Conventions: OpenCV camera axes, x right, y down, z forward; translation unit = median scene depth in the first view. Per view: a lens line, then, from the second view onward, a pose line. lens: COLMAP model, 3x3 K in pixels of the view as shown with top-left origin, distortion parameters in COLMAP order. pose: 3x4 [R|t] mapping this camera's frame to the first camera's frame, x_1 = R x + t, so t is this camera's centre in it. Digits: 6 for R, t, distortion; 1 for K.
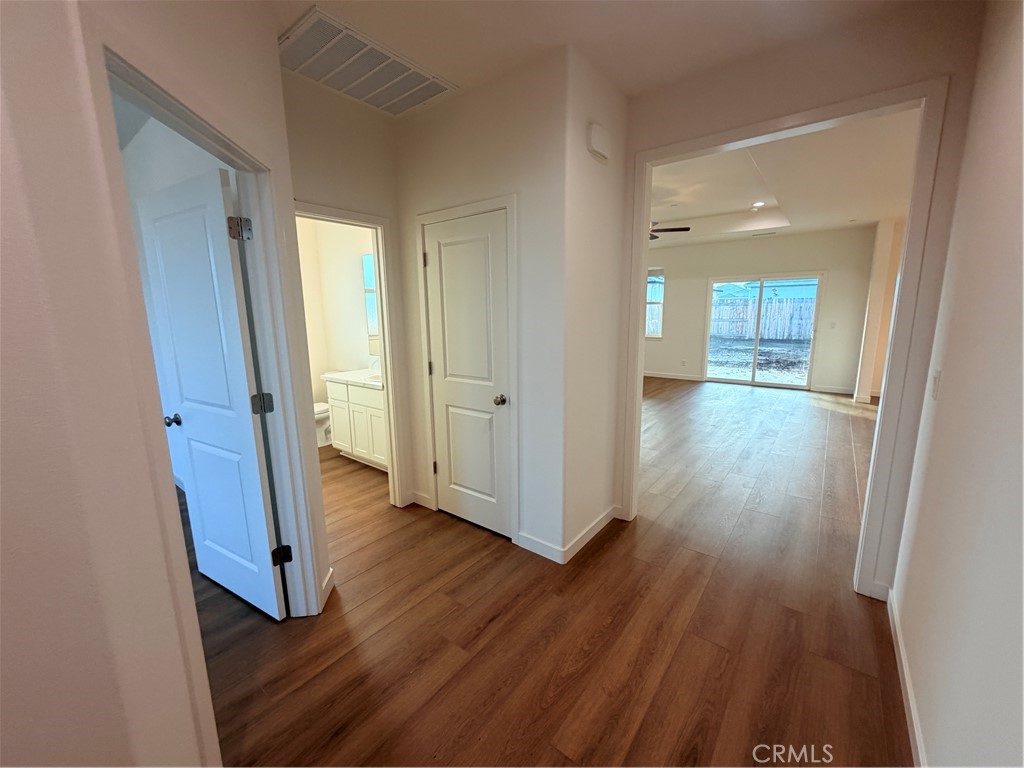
lens RADIAL K [[412.1, 0, 509.6], [0, 412.1, 383.5], [0, 0, 1]] dist [0.000665, 0.000279]
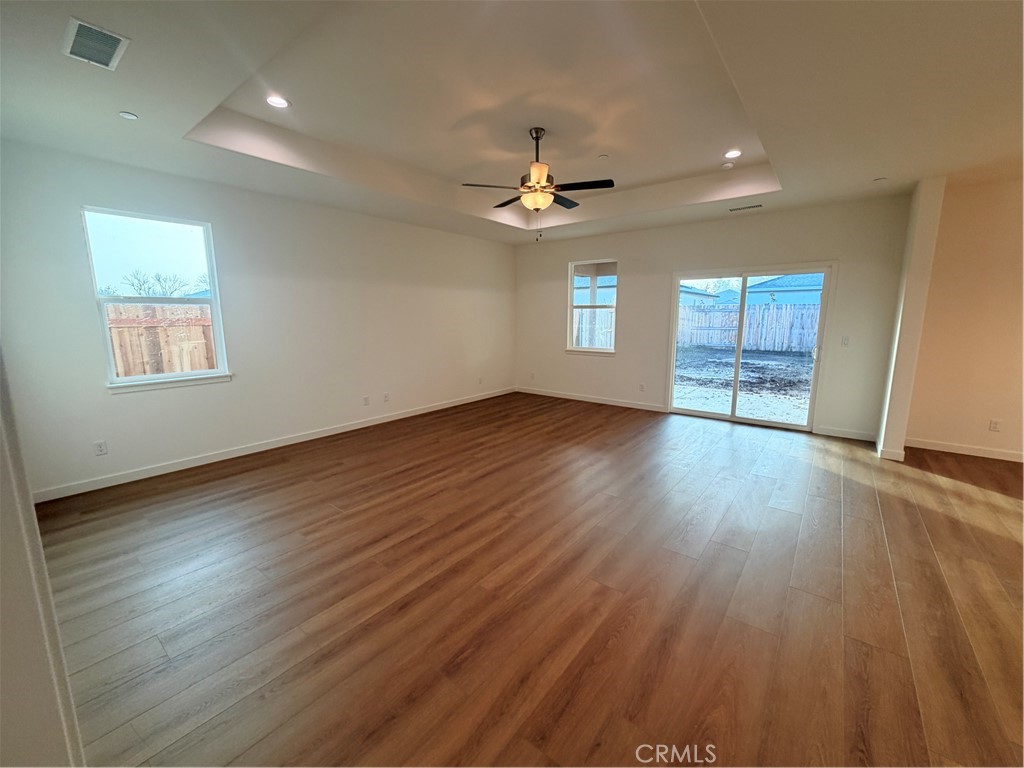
lens RADIAL K [[412.1, 0, 510.5], [0, 412.1, 383.0], [0, 0, 1]] dist [0.000665, 0.000279]
pose [[0.999929, 0.011391, -0.003394, 0.206402], [-0.011431, 0.999863, -0.011947, -0.050751], [0.003258, 0.011985, 0.999923, 0.281098]]
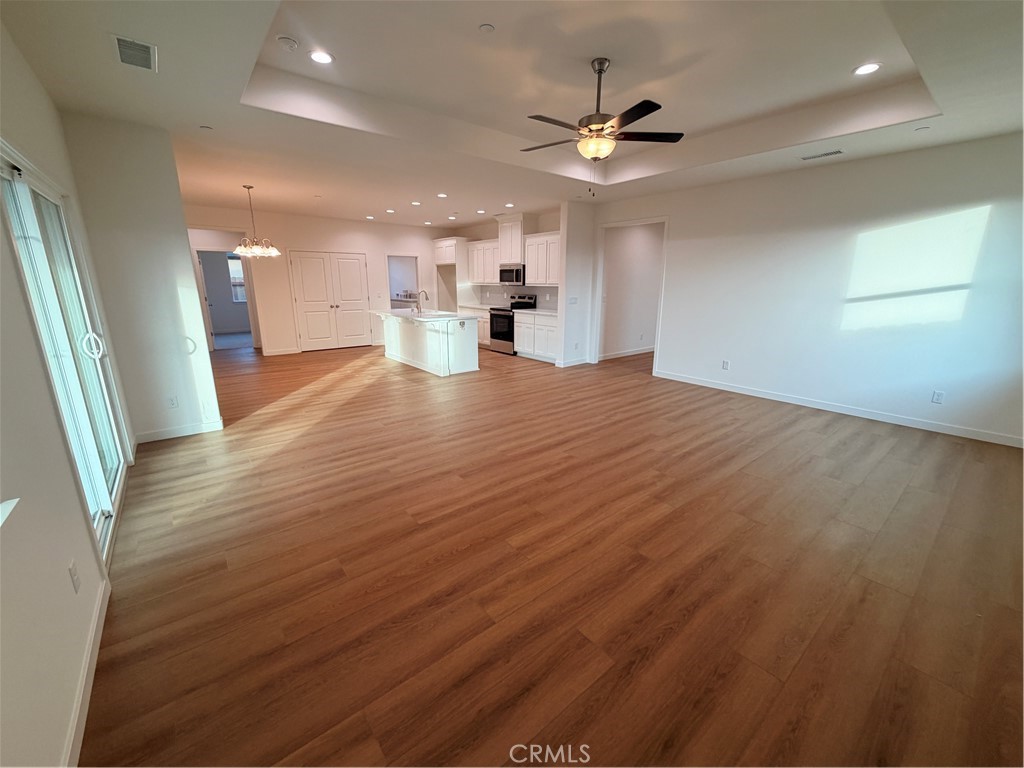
lens RADIAL K [[412.1, 0, 514.5], [0, 412.1, 384.1], [0, 0, 1]] dist [0.000665, 0.000279]
pose [[-0.976126, -0.043716, 0.212759, 0.214412], [0.045856, 0.915981, 0.398593, -0.214522], [-0.212308, 0.398834, -0.892108, 1.211668]]
